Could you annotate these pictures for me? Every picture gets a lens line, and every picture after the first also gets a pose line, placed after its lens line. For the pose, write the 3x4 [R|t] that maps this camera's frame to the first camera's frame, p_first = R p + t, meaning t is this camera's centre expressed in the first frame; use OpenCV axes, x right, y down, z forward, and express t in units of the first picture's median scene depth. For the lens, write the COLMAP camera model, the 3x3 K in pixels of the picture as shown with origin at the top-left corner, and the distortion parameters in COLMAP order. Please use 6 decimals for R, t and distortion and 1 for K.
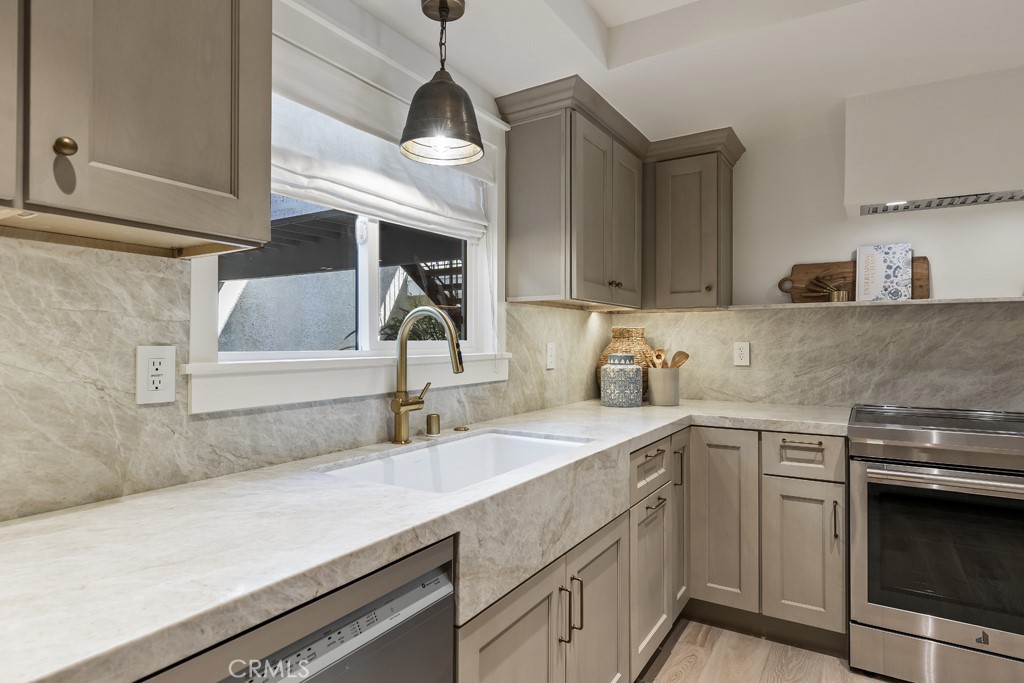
lens RADIAL K [[574.2, 0, 508.9], [0, 574.2, 340.1], [0, 0, 1]] dist [0.003263, 0.003051]
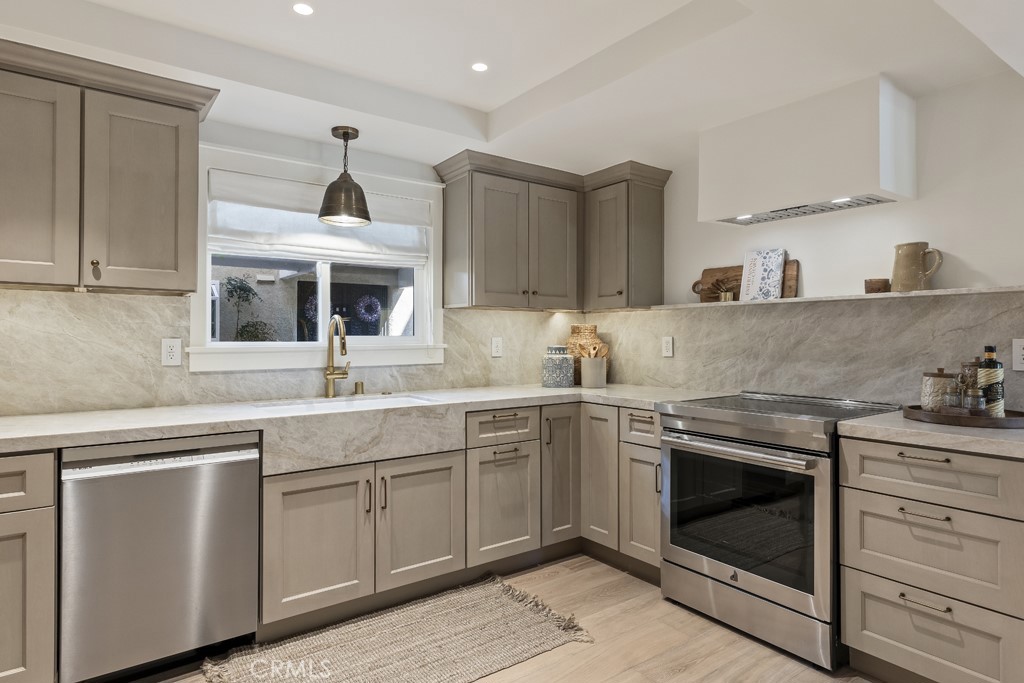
lens RADIAL K [[574.2, 0, 511.1], [0, 574.2, 339.4], [0, 0, 1]] dist [0.003263, 0.003051]
pose [[0.927851, 0.000807, -0.372949, 0.718950], [0.001797, 0.999976, 0.006634, 0.000918], [0.372946, -0.006826, 0.927828, -0.270082]]
